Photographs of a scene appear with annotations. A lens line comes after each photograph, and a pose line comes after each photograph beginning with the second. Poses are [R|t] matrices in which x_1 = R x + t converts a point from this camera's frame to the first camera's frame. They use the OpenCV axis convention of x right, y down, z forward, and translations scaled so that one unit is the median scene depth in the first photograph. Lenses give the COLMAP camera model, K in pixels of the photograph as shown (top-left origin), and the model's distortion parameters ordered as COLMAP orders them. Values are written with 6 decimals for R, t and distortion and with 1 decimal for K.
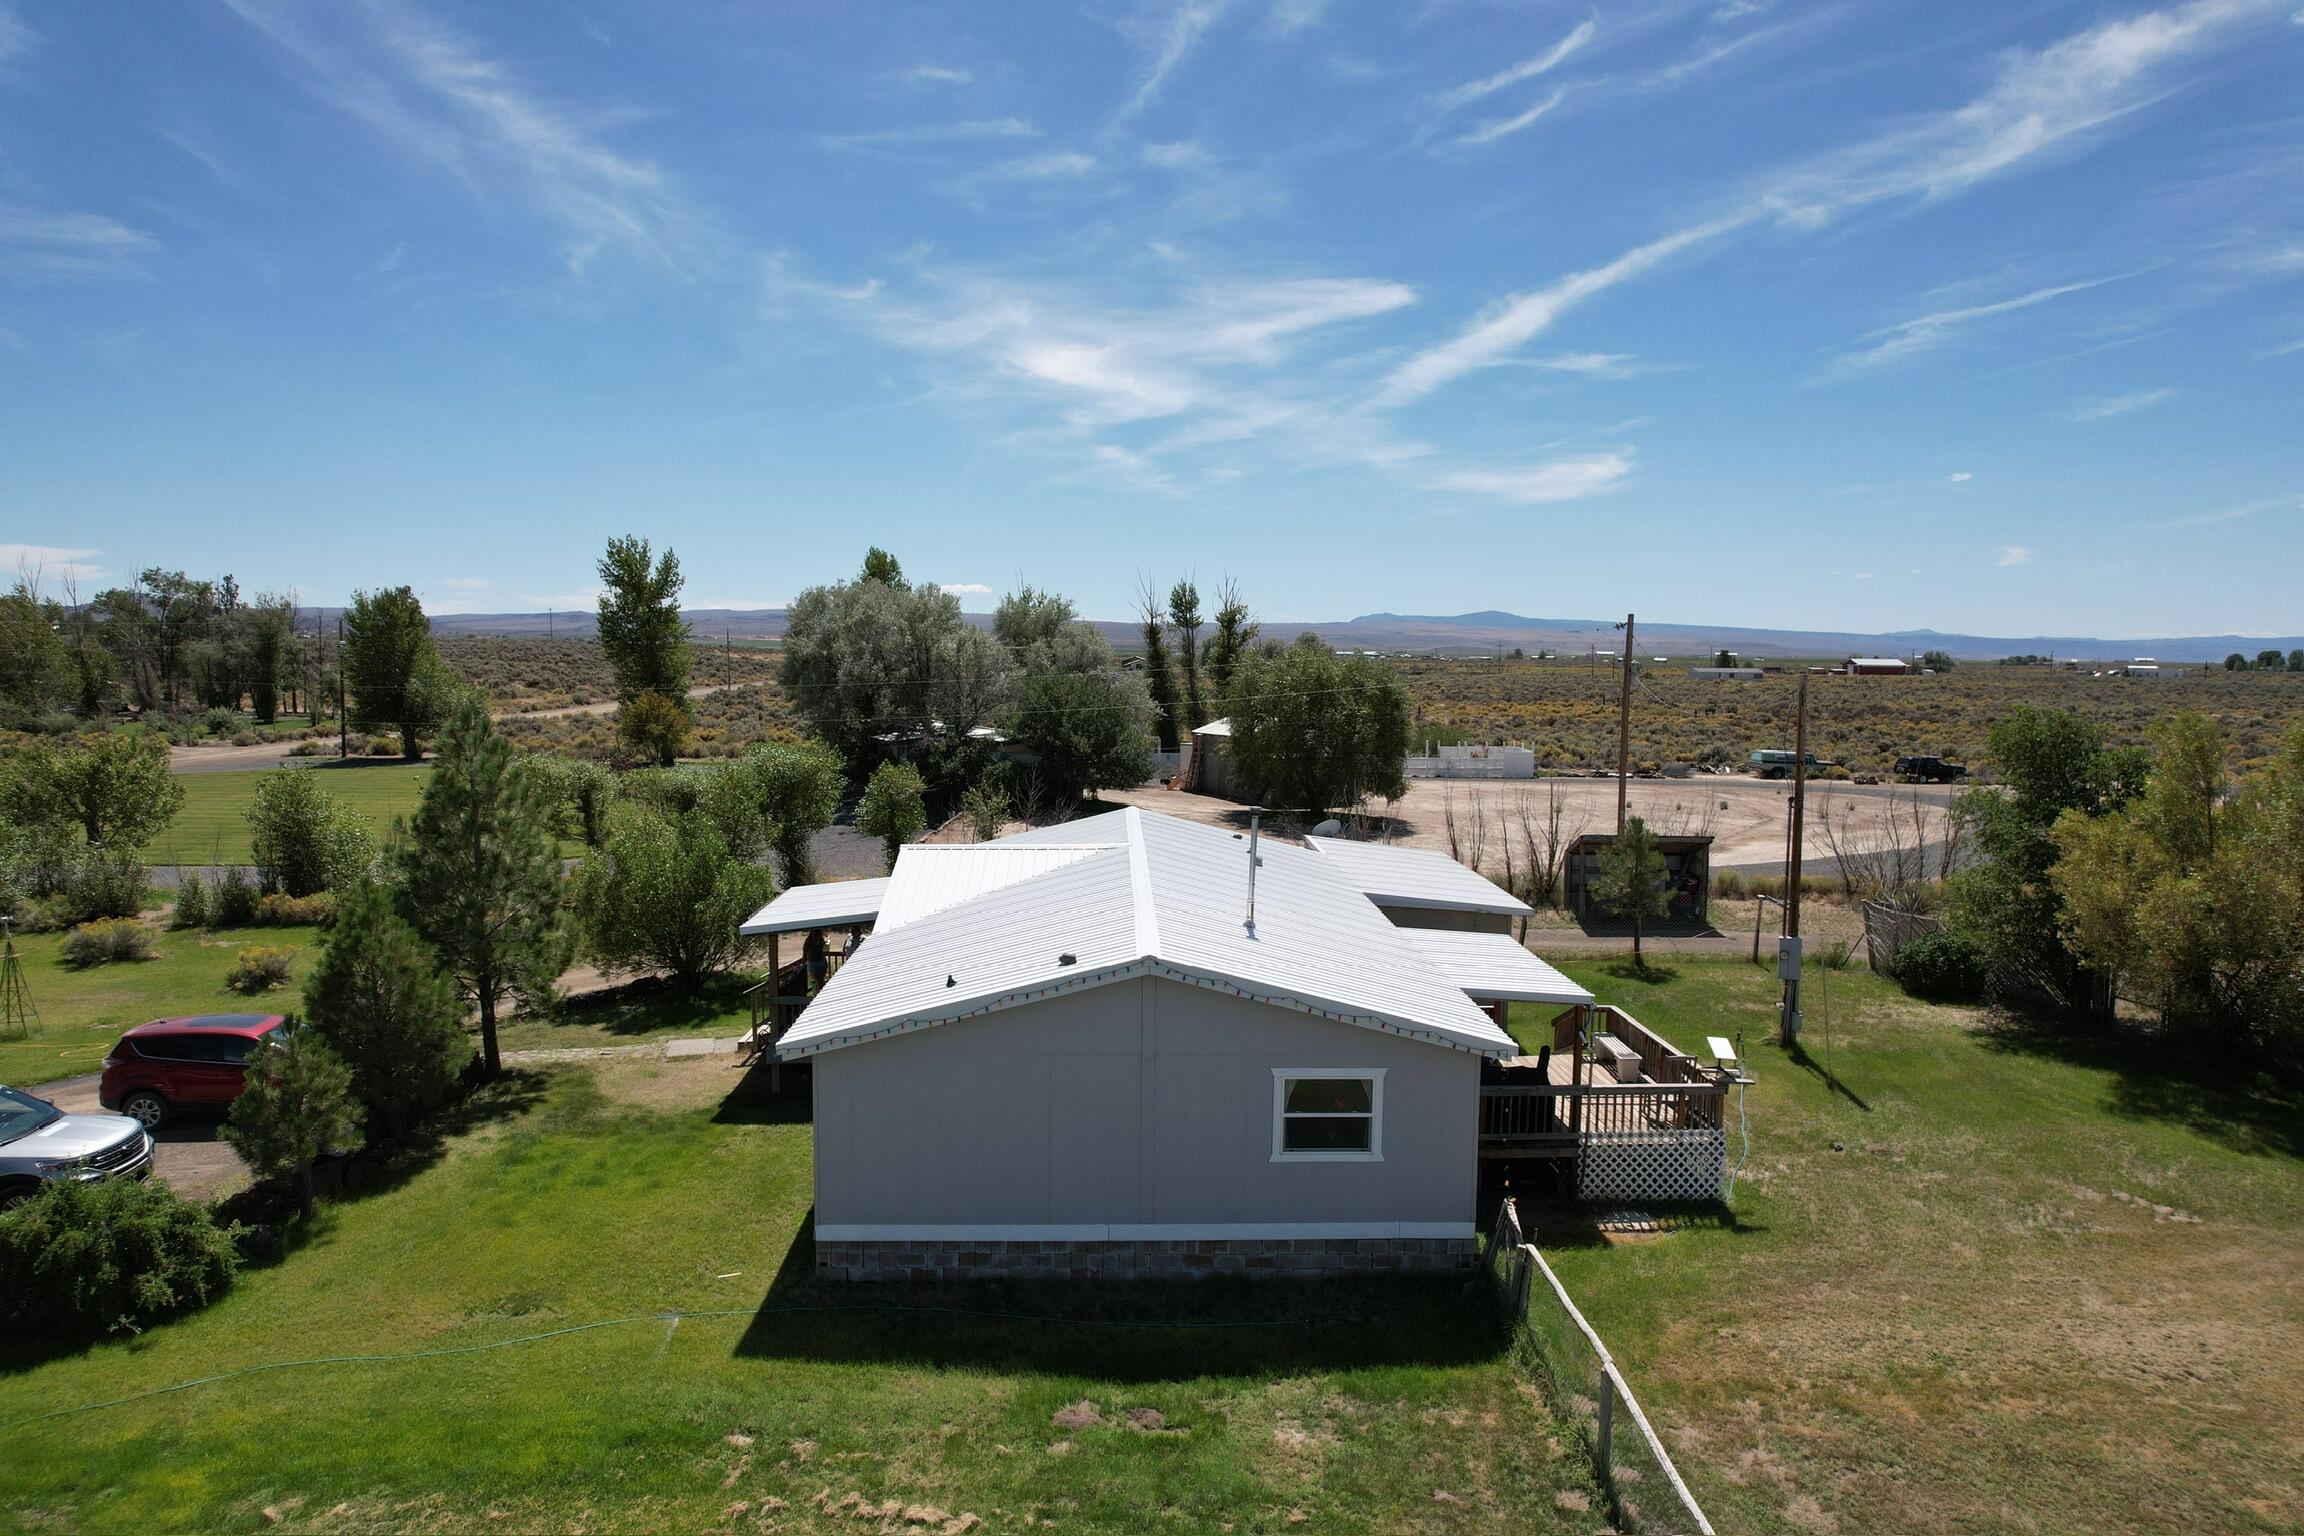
lens RADIAL K [[1483.8, 0, 1151.4], [0, 1483.8, 789.2], [0, 0, 1]] dist [-0.098468, 0.077680]
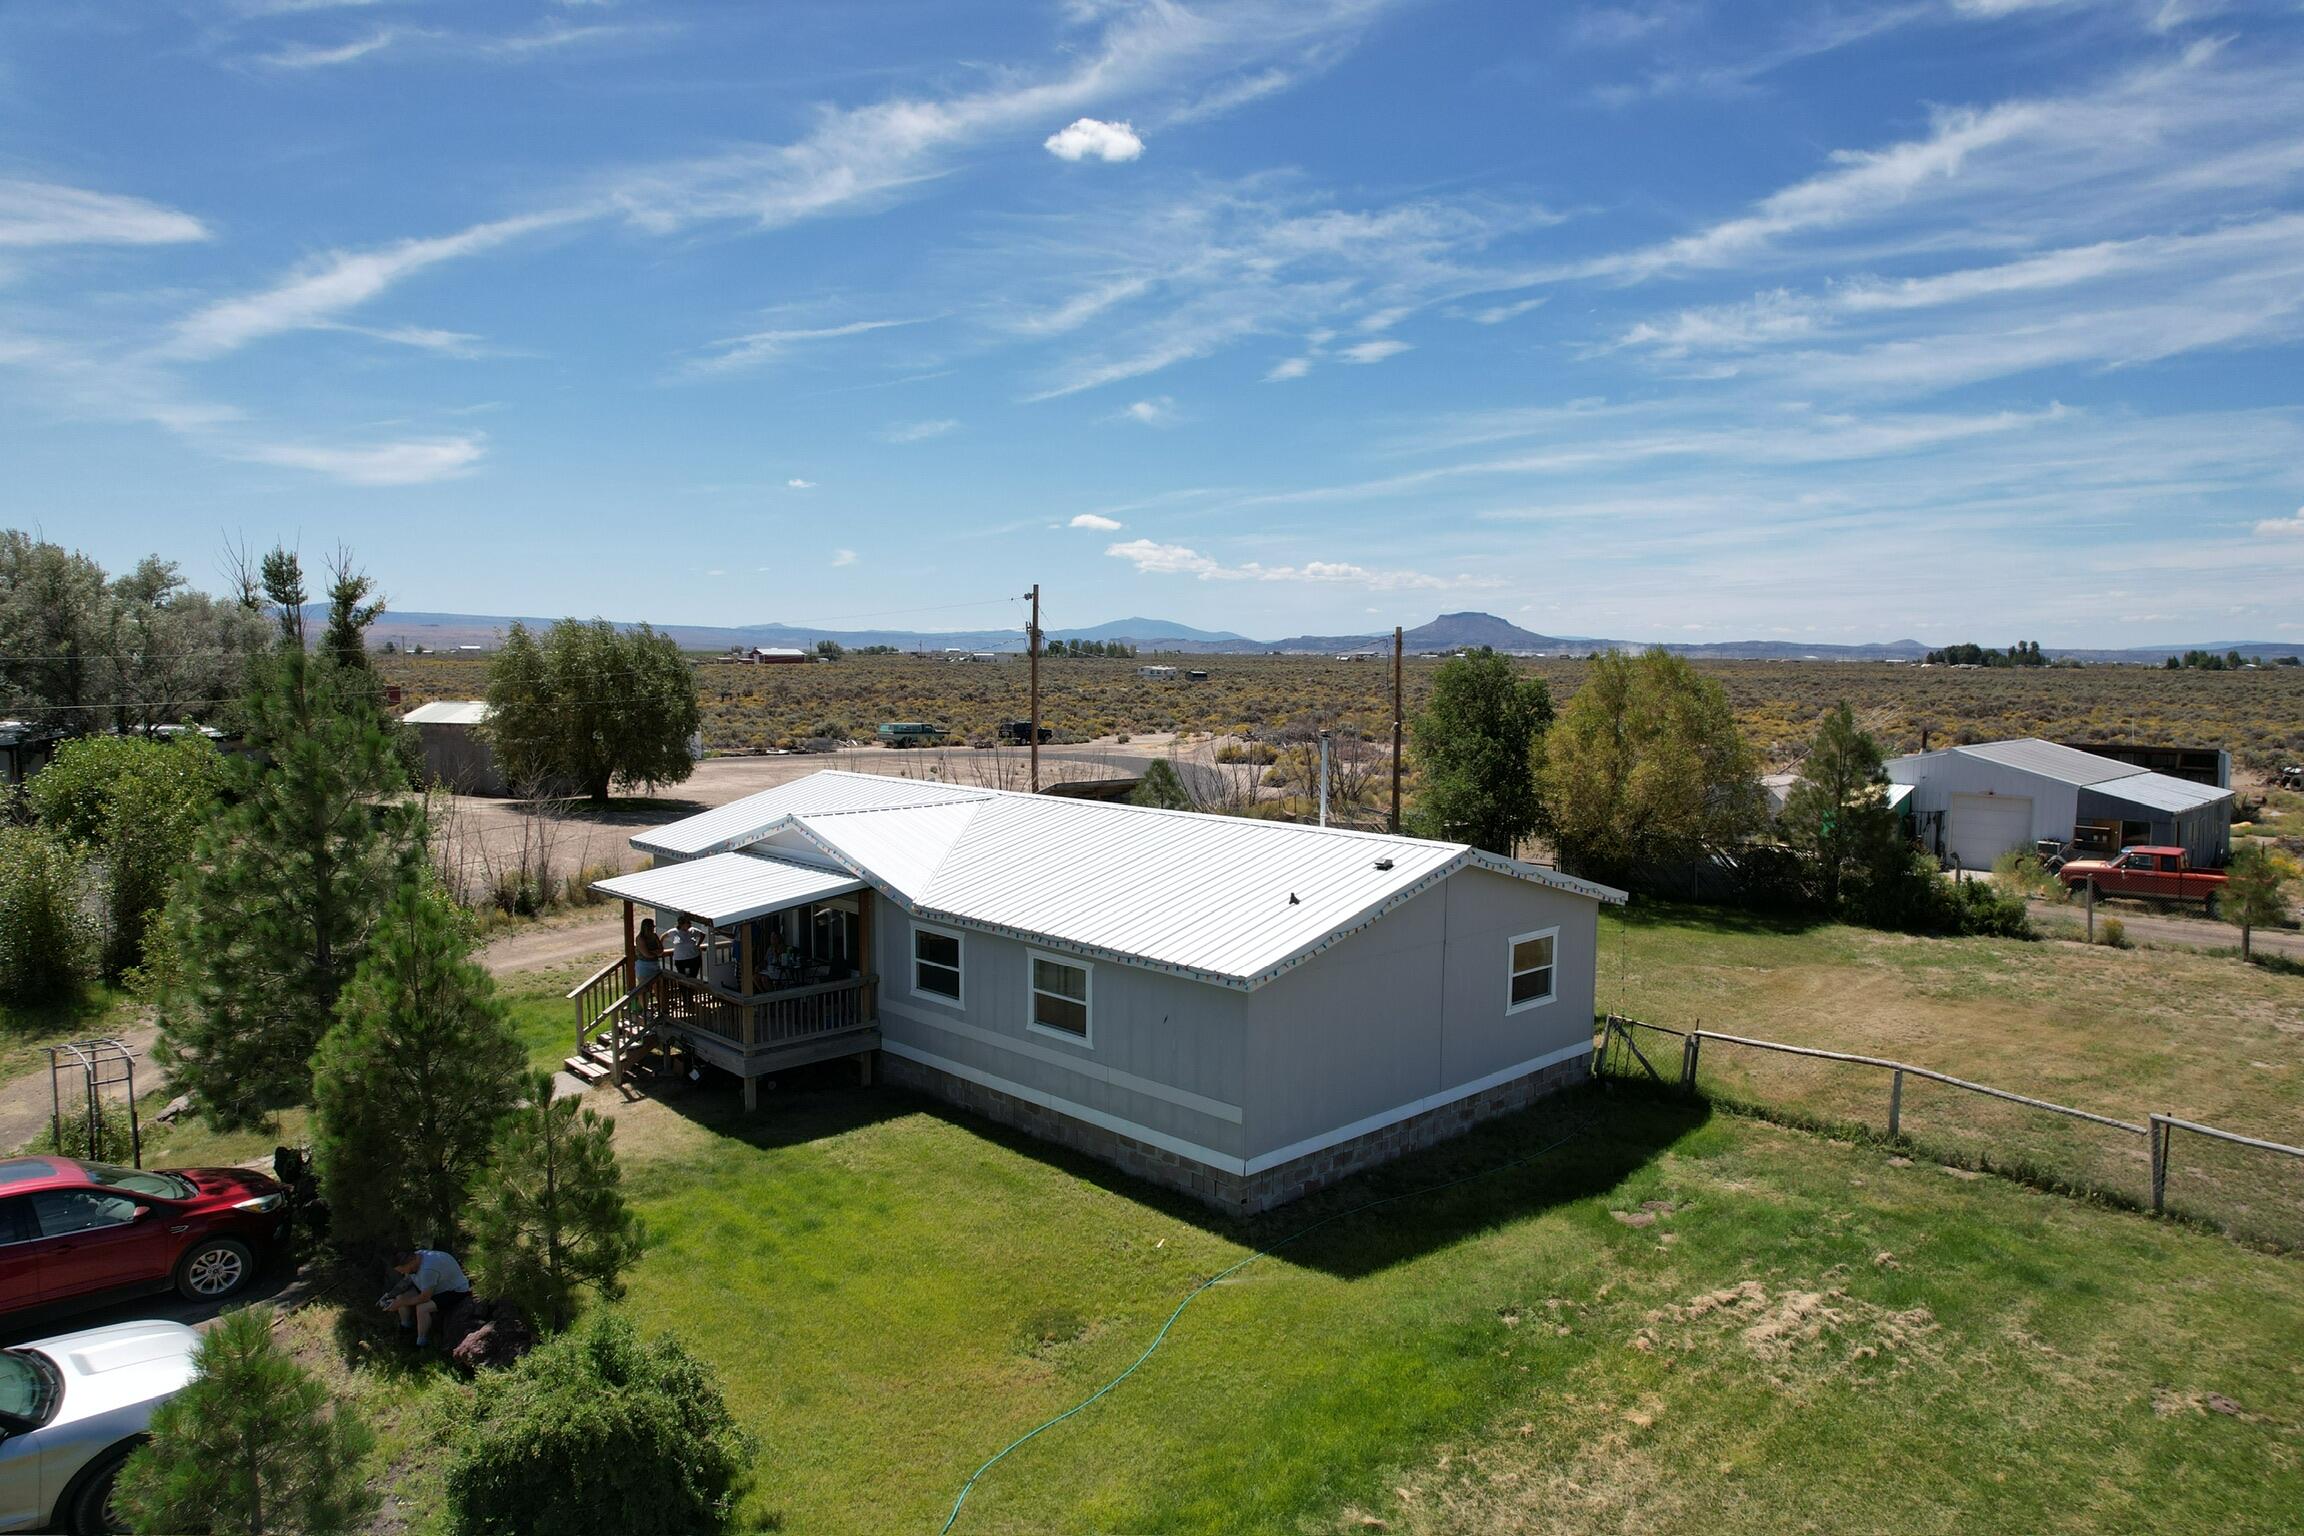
lens RADIAL K [[1474.4, 0, 1190.3], [0, 1474.4, 801.6], [0, 0, 1]] dist [-0.095857, 0.076905]
pose [[0.726130, -0.070649, 0.683918, -0.889433], [0.061372, 0.997396, 0.037873, 0.020352], [-0.684813, 0.014473, 0.728575, 0.311175]]
